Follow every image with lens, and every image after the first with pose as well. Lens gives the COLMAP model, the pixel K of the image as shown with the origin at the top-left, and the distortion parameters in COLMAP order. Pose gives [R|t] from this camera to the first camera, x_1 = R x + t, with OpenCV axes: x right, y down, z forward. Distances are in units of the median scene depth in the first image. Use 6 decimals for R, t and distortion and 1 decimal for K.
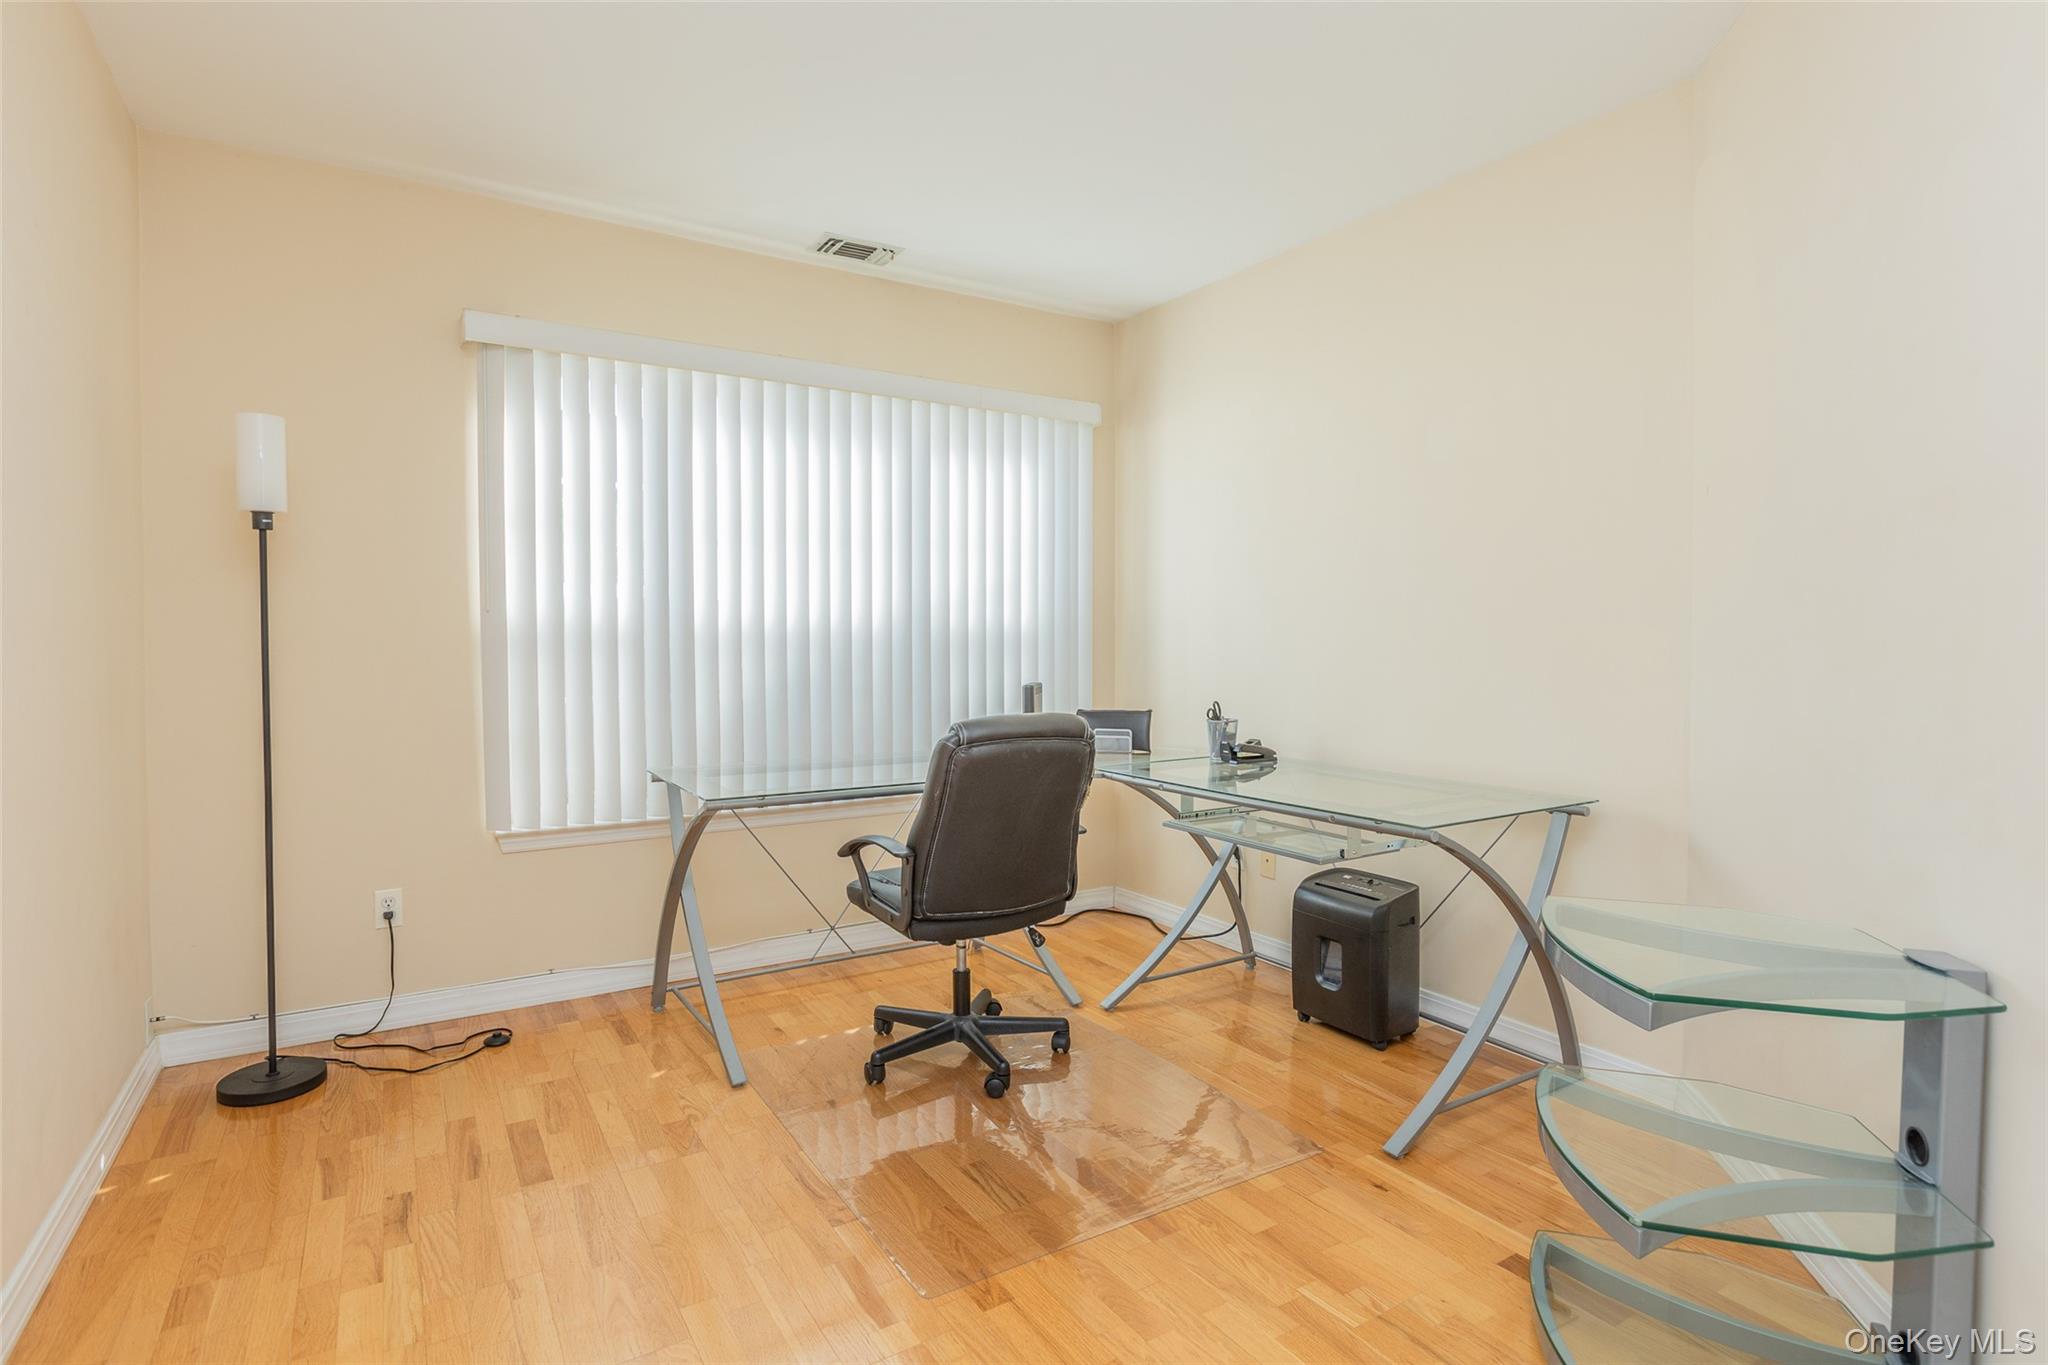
lens RADIAL K [[1053.6, 0, 1019.7], [0, 1053.6, 669.3], [0, 0, 1]] dist [-0.002989, 0.000199]
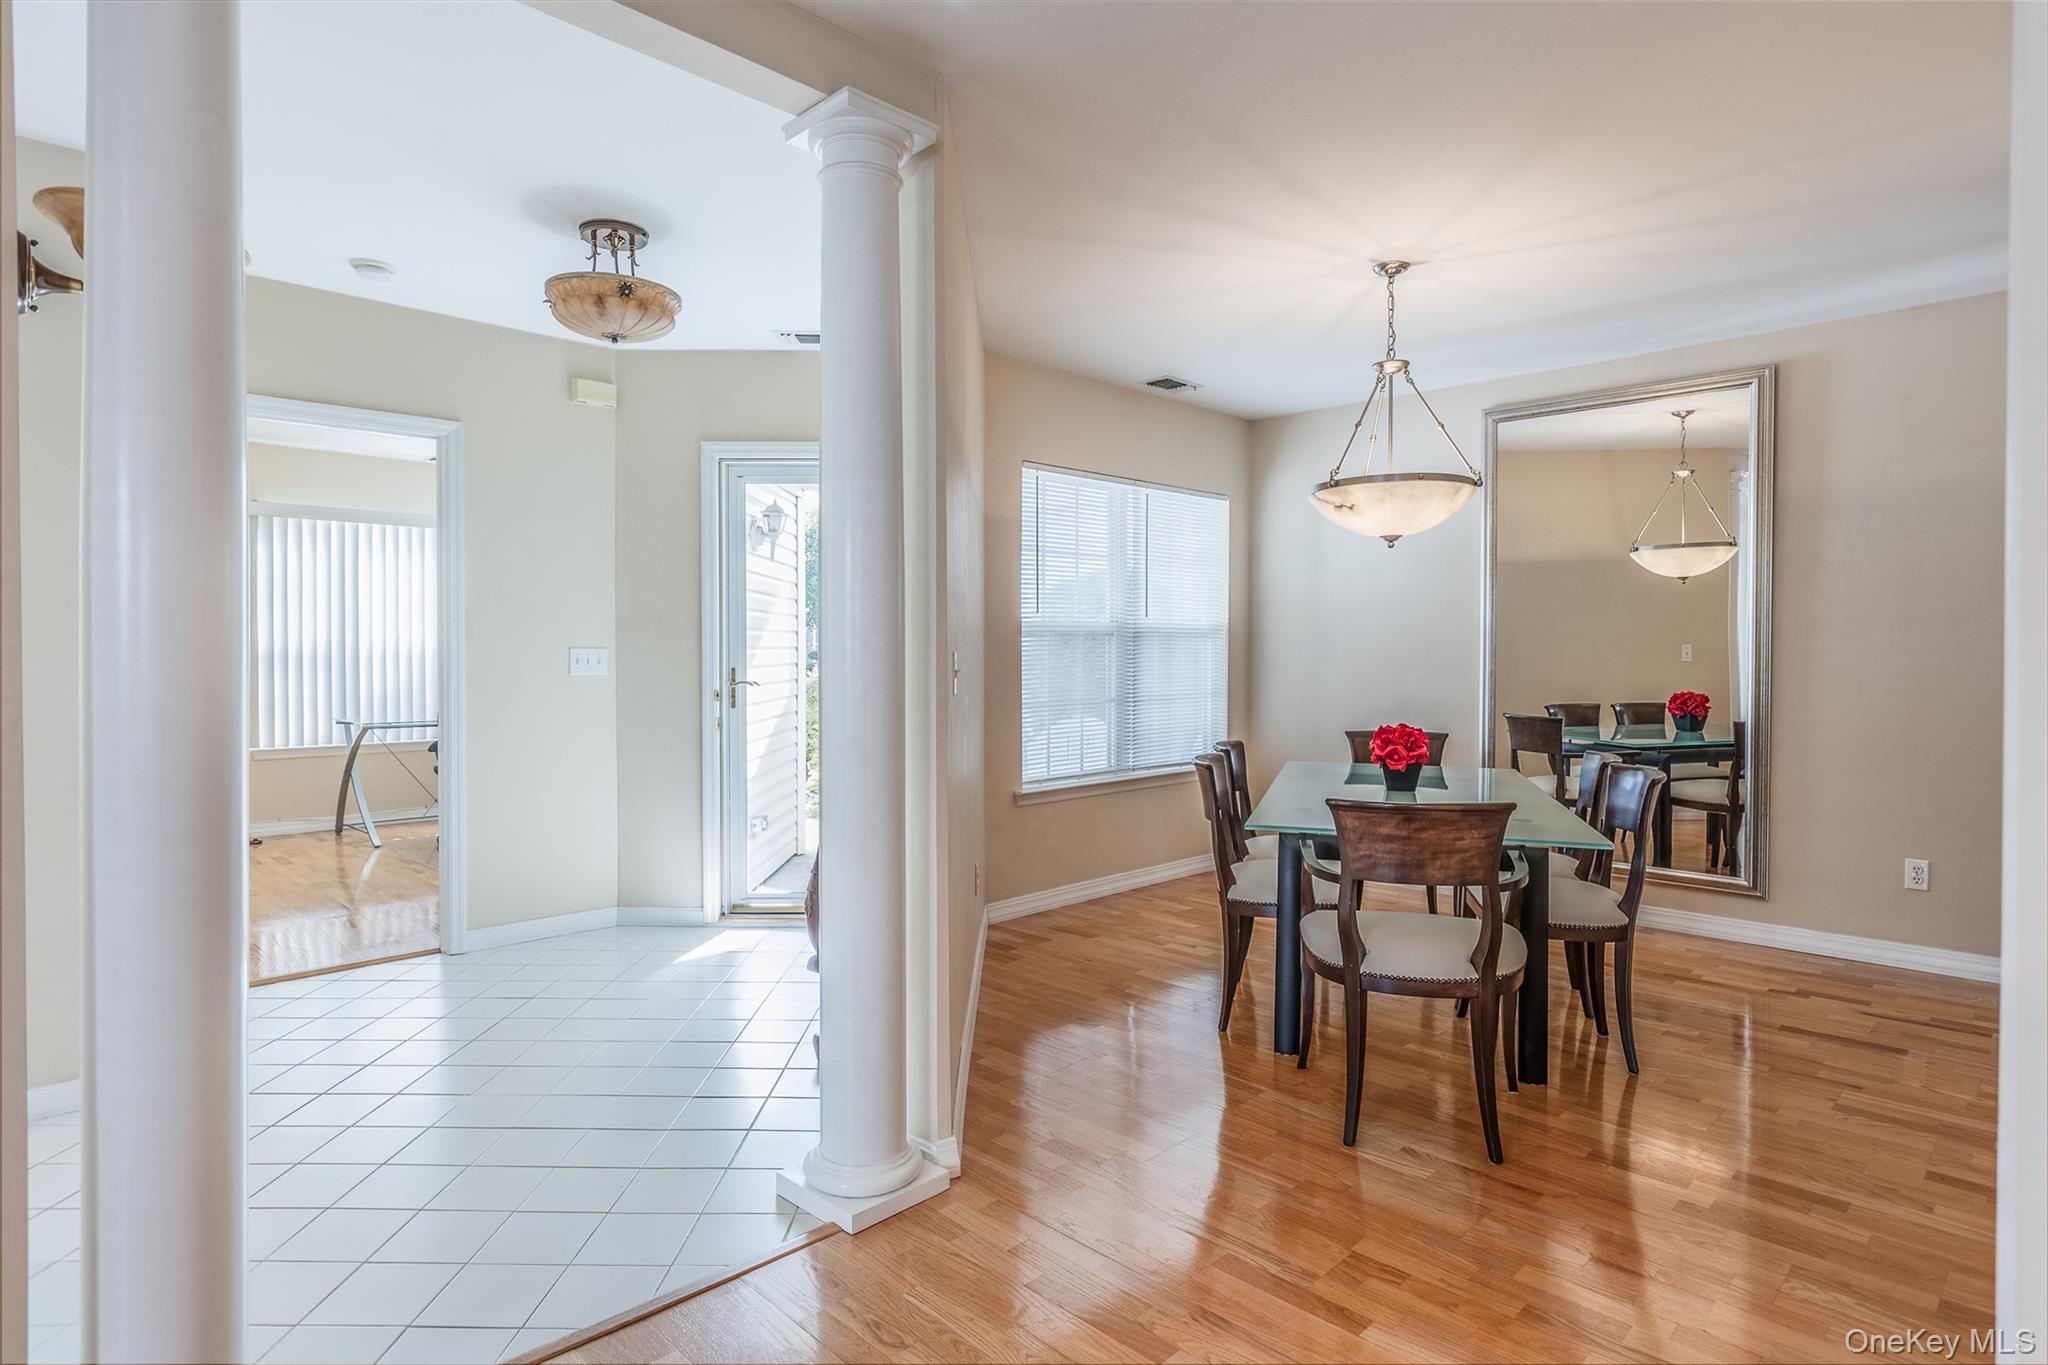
lens RADIAL K [[1095.5, 0, 1018.6], [0, 1095.5, 667.5], [0, 0, 1]] dist [-0.003559, 0.000608]
pose [[0.973676, -0.001841, 0.227931, 0.477404], [0.006738, 0.999763, -0.020711, 0.049151], [-0.227839, 0.021702, 0.973457, -1.433176]]
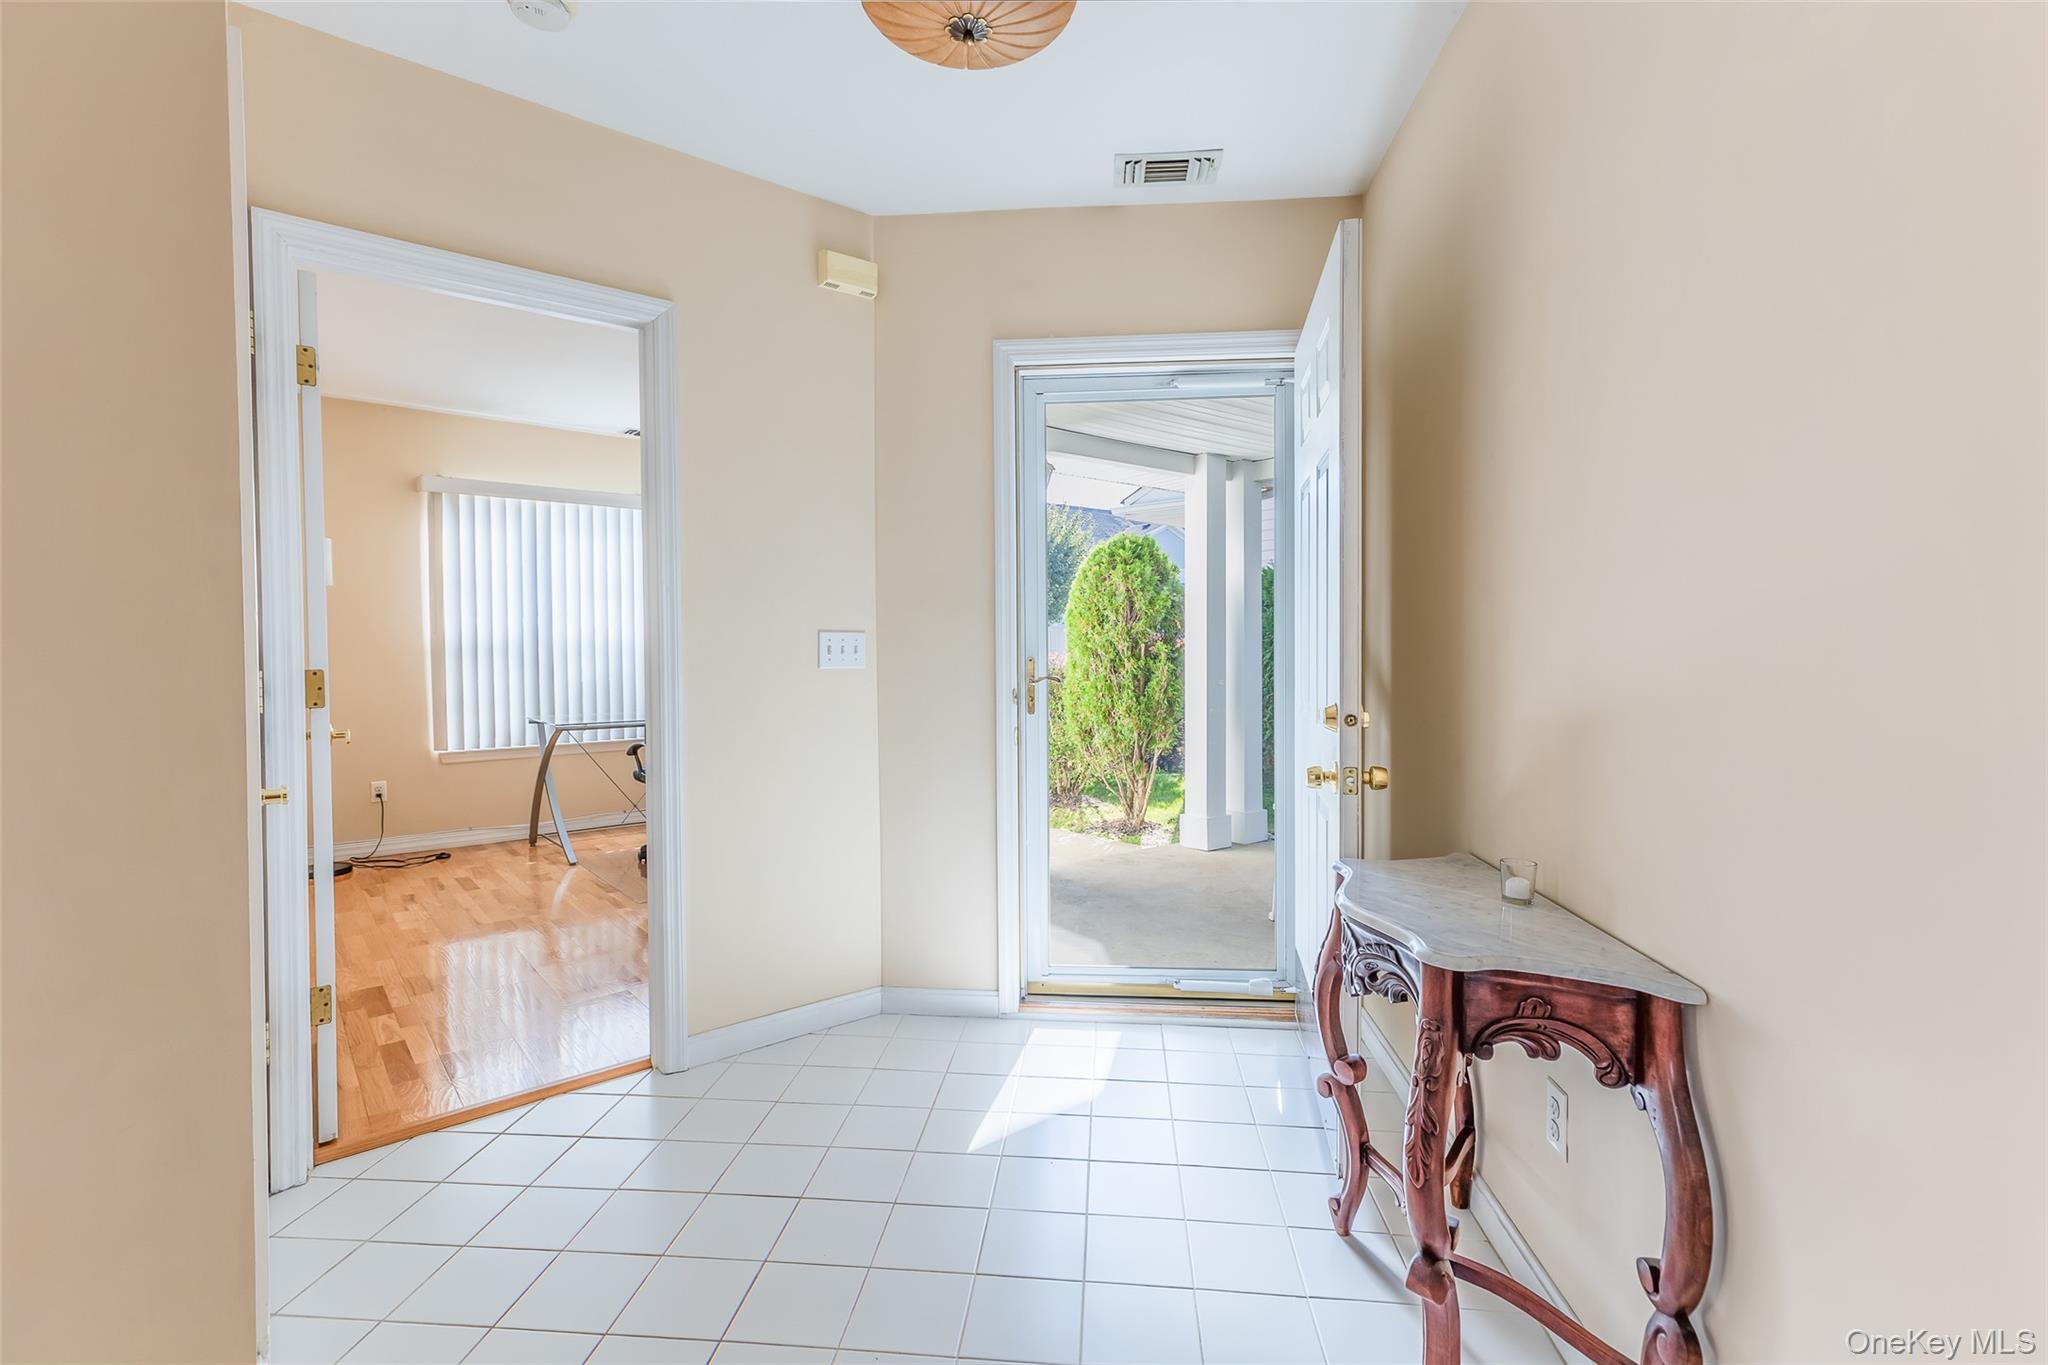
lens RADIAL K [[960.2, 0, 1024.4], [0, 960.2, 667.0], [0, 0, 1]] dist [0.011548, 0.000376]
pose [[0.991351, -0.009172, 0.130915, 0.307308], [0.010863, 0.999866, -0.012207, 0.036553], [-0.130786, 0.013523, 0.991318, -0.832393]]
